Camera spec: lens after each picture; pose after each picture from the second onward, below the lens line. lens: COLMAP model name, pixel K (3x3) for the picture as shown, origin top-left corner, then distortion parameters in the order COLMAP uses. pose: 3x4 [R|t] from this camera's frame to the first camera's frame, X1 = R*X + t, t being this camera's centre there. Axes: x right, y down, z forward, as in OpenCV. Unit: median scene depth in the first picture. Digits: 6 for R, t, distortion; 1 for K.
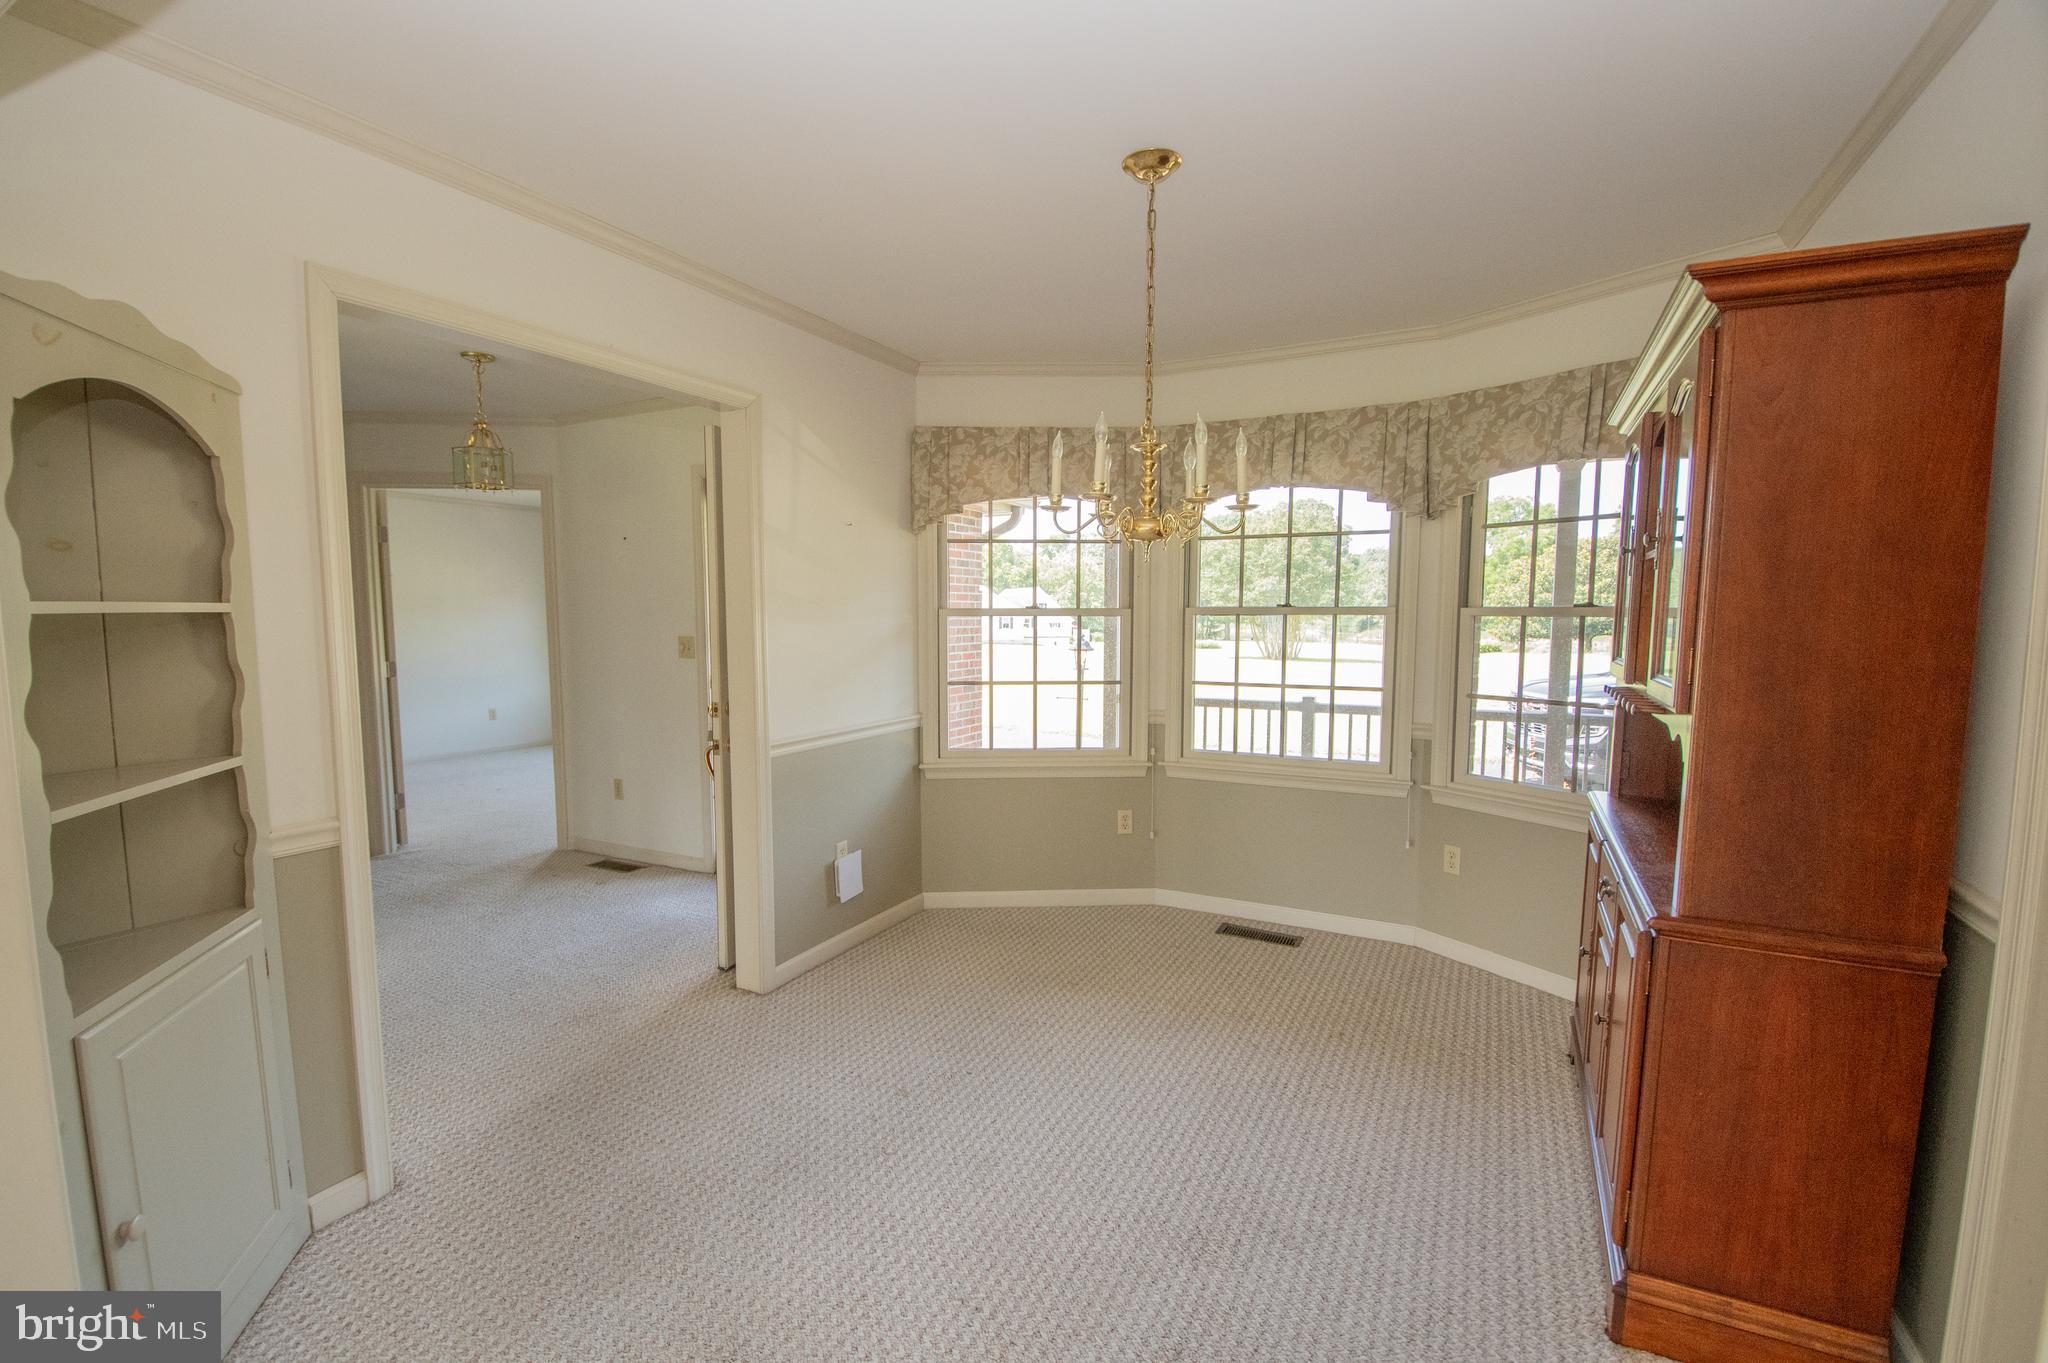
lens RADIAL K [[883.5, 0, 1020.3], [0, 883.5, 696.8], [0, 0, 1]] dist [-0.000003, -0.000254]
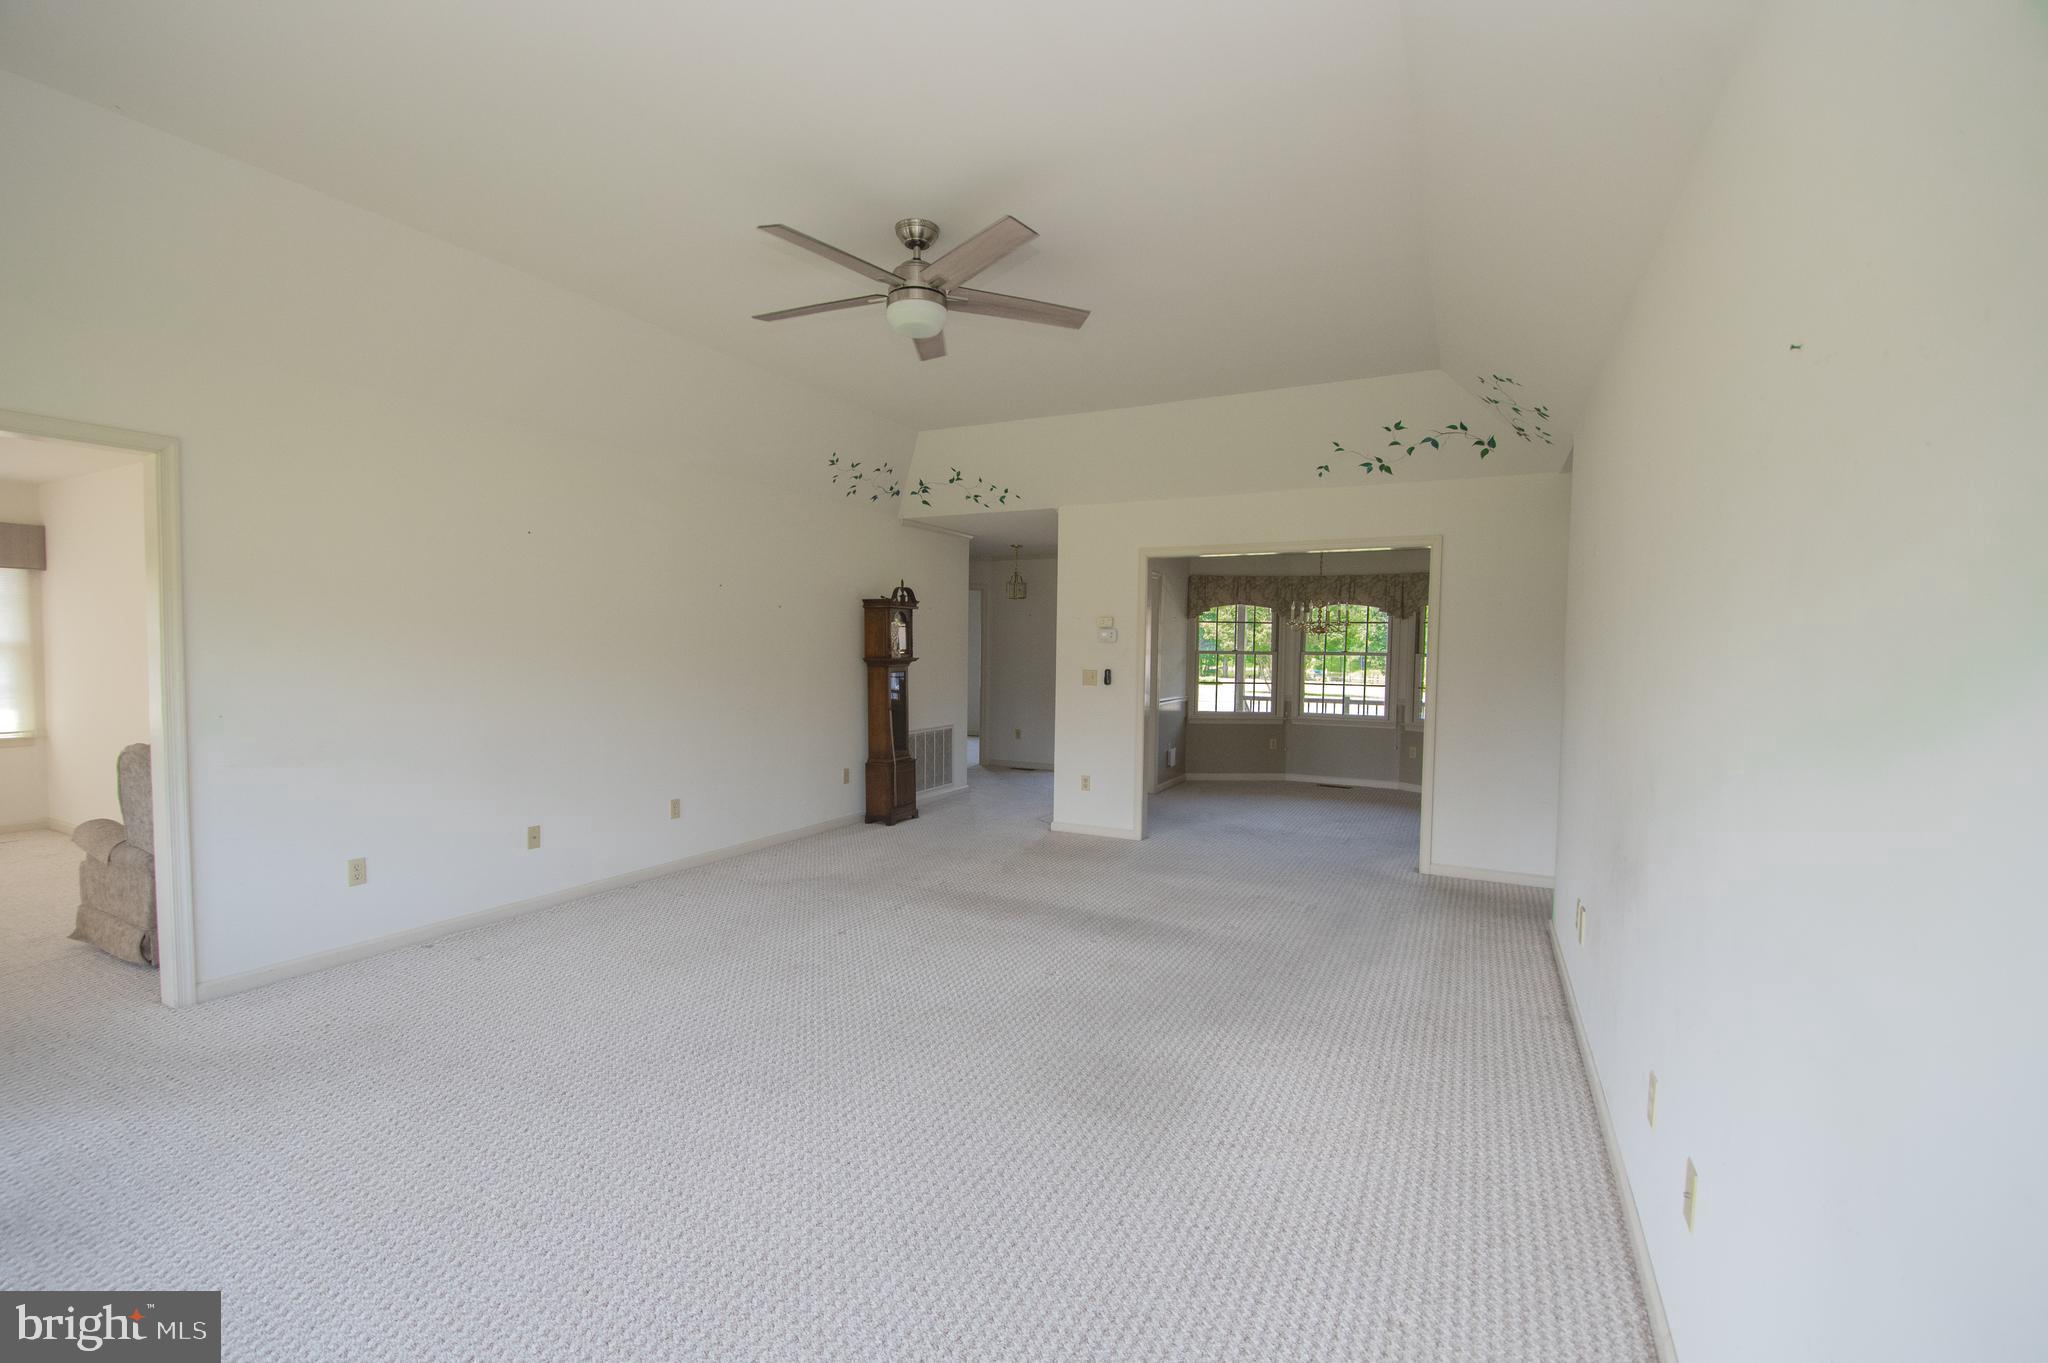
lens RADIAL K [[883.5, 0, 1020.3], [0, 883.5, 696.8], [0, 0, 1]] dist [-0.000003, -0.000254]
pose [[0.999815, 0.014367, 0.012753, -0.613409], [-0.013836, 0.999071, -0.040805, 0.130875], [-0.013327, 0.040621, 0.999086, -1.391572]]
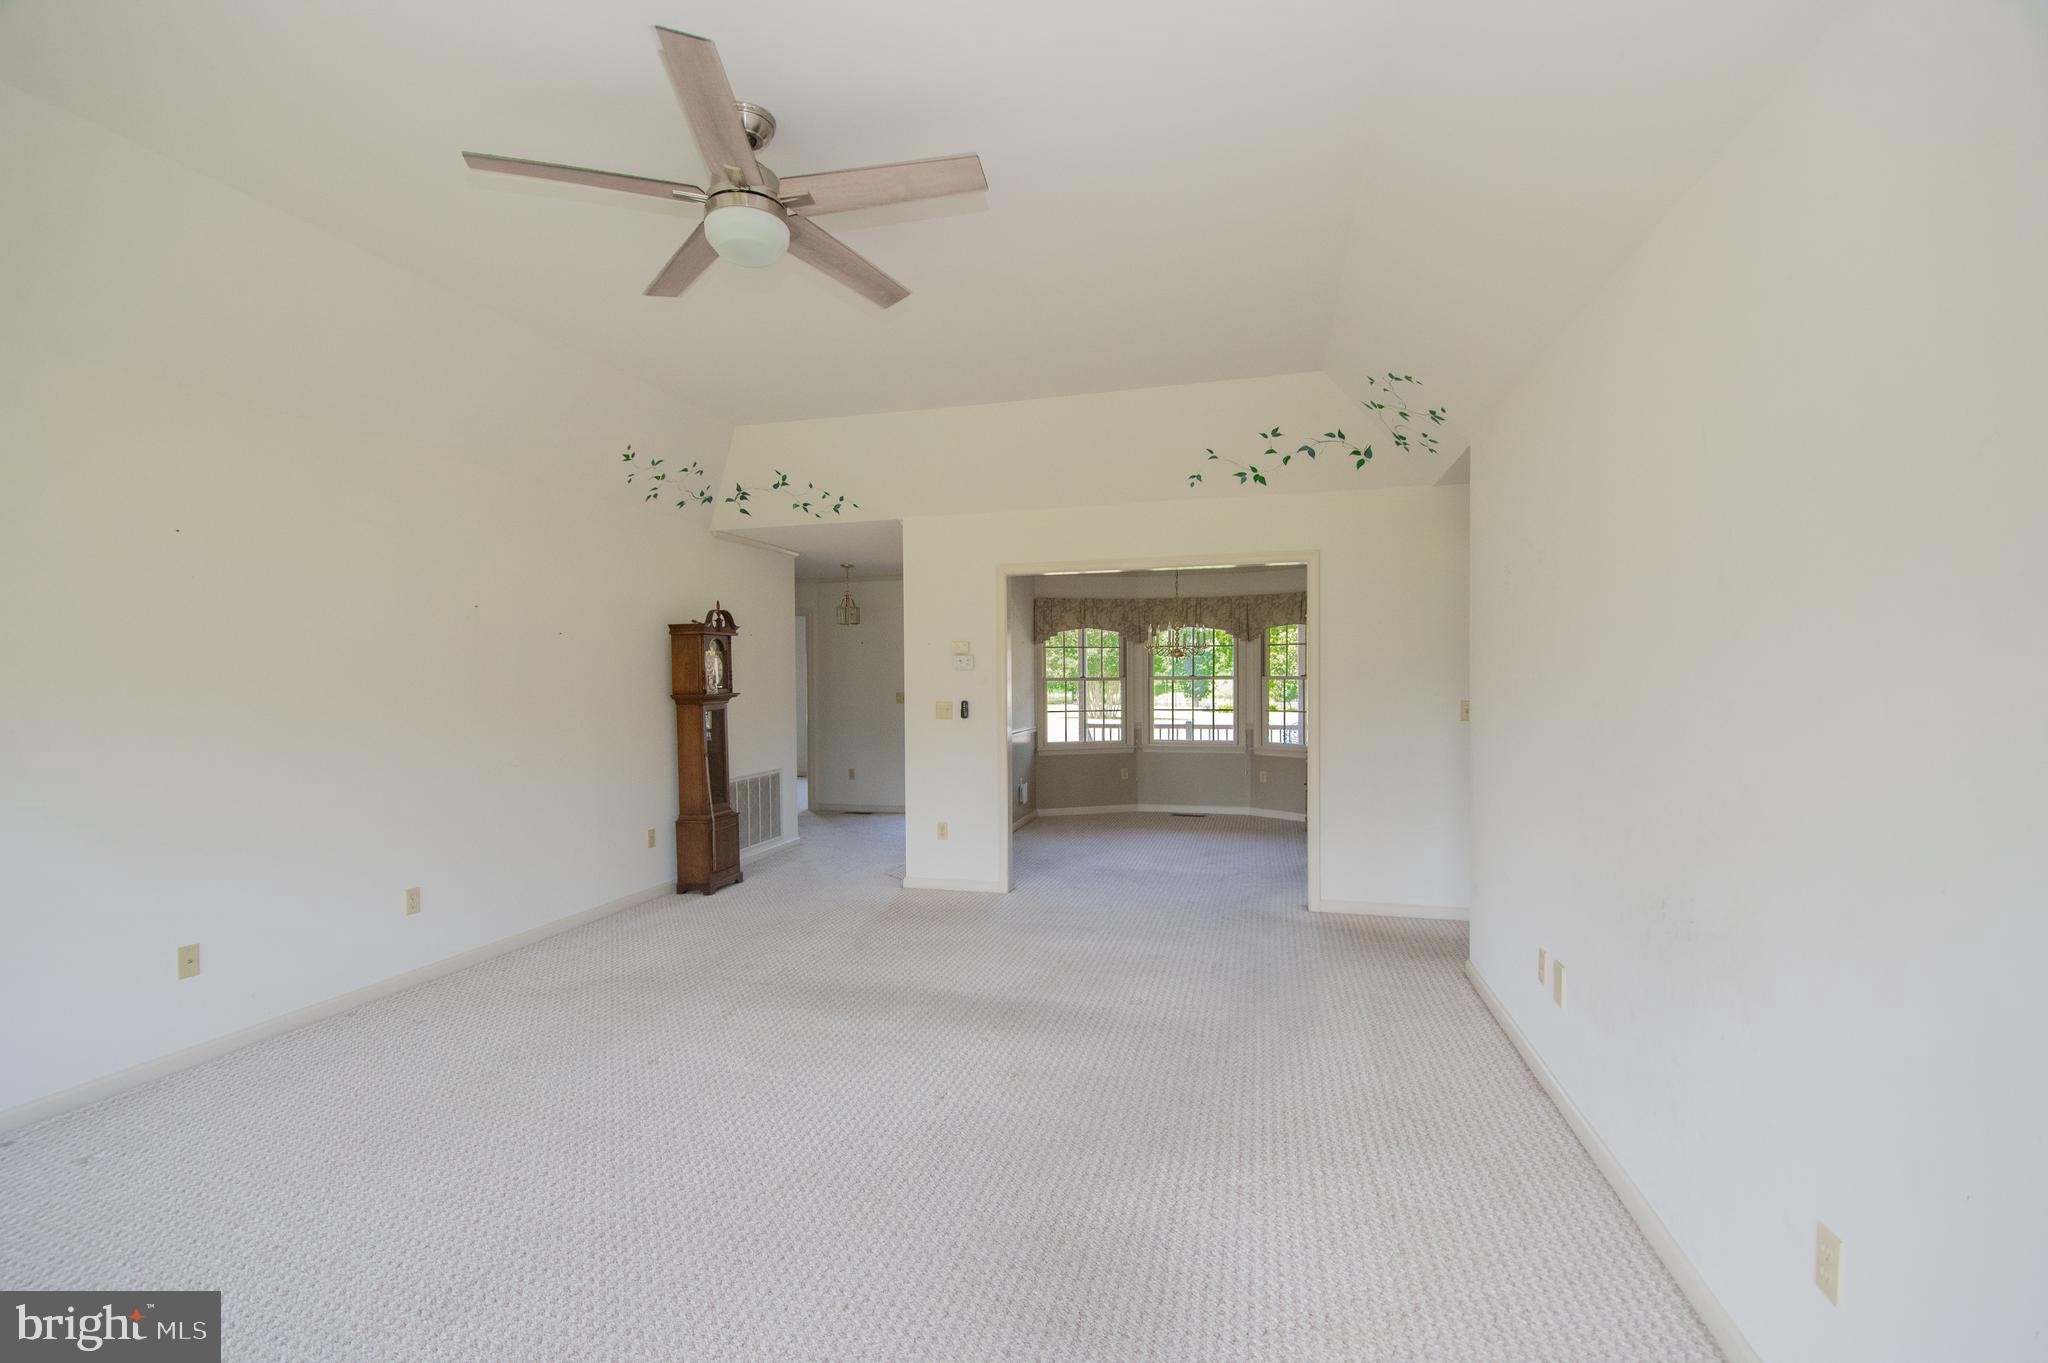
lens RADIAL K [[883.5, 0, 1020.3], [0, 883.5, 696.8], [0, 0, 1]] dist [-0.000003, -0.000254]
pose [[0.976077, -0.010426, 0.217173, -0.657280], [0.026809, 0.996999, -0.072628, 0.111458], [-0.215764, 0.076713, 0.973427, -1.183969]]
